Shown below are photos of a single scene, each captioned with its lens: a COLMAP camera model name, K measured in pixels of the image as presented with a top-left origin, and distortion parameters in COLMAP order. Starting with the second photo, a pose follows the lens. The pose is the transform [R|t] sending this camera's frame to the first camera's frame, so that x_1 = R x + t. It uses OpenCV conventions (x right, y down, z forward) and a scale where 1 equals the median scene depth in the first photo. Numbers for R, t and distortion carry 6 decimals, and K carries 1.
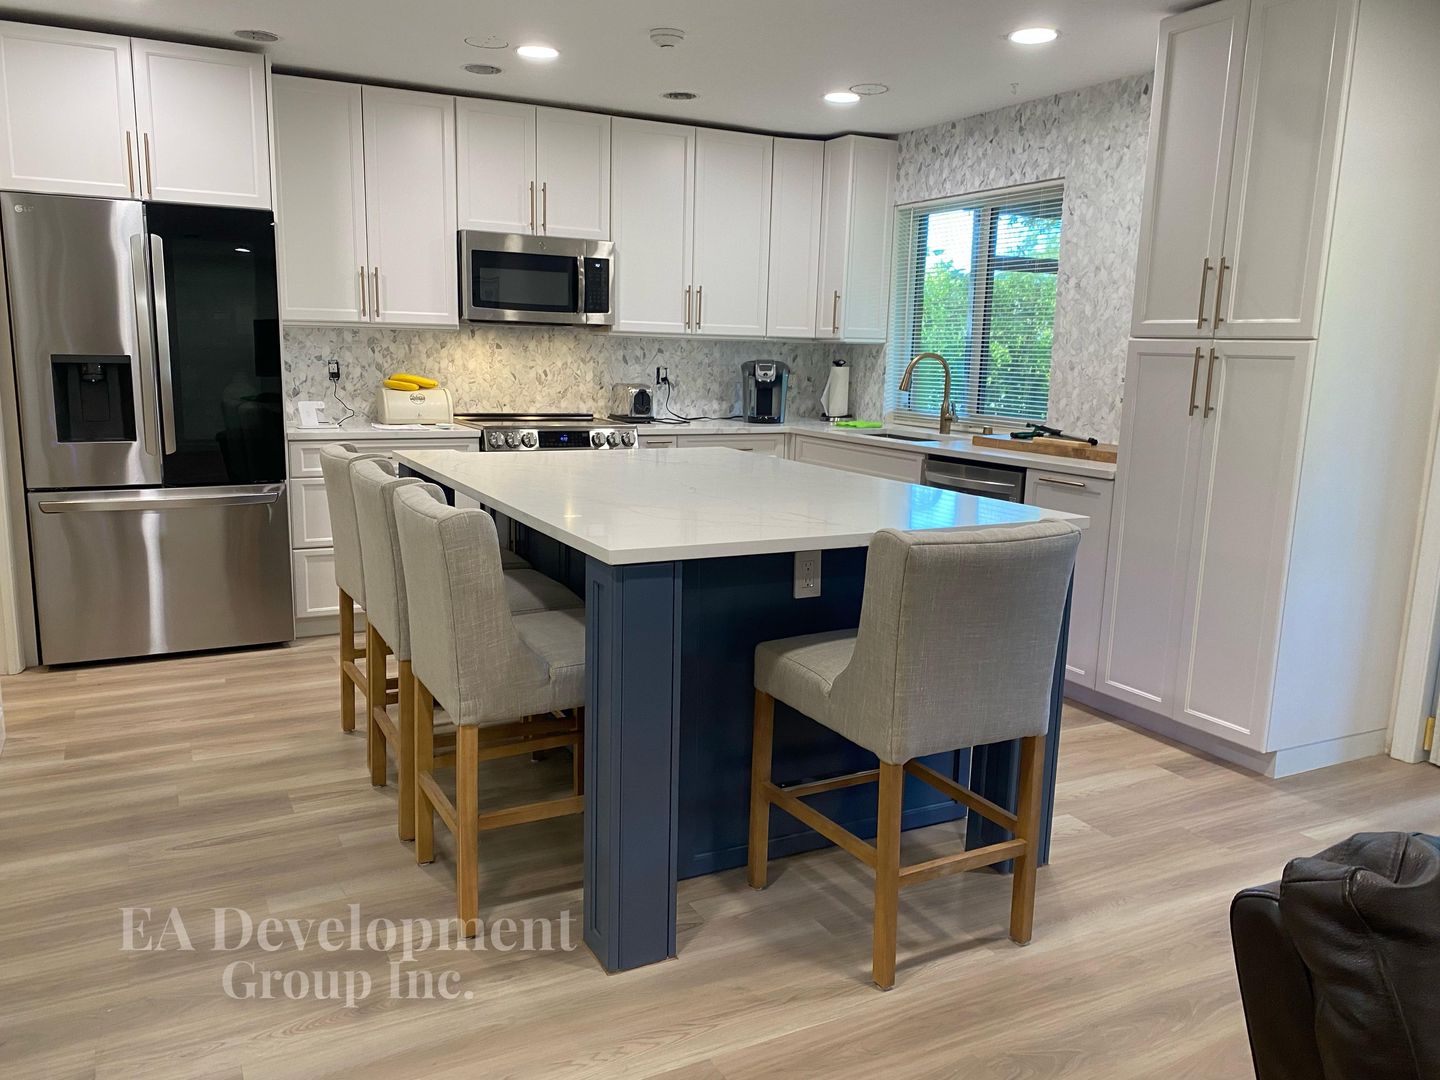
lens RADIAL K [[1115.1, 0, 717.2], [0, 1115.1, 537.2], [0, 0, 1]] dist [0.040066, -0.021493]
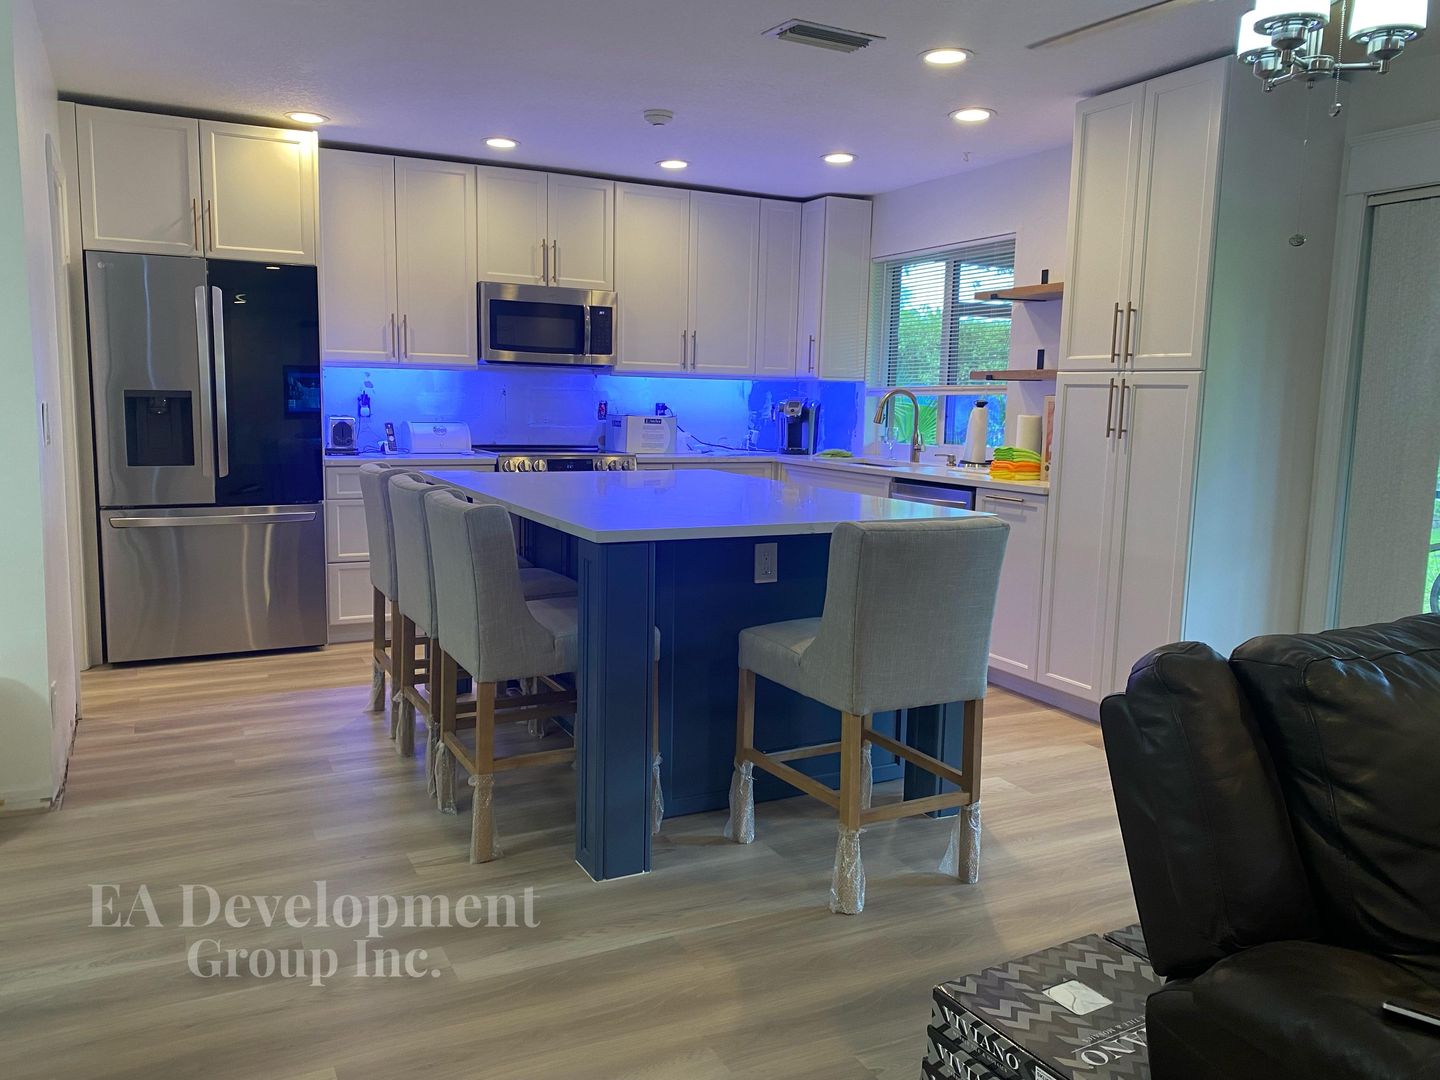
lens RADIAL K [[1115.1, 0, 717.8], [0, 1115.1, 532.3], [0, 0, 1]] dist [0.040066, -0.021493]
pose [[0.999922, -0.001025, -0.012468, 0.028530], [0.000427, 0.998854, -0.047853, 0.037464], [0.012502, 0.047844, 0.998777, -0.128703]]
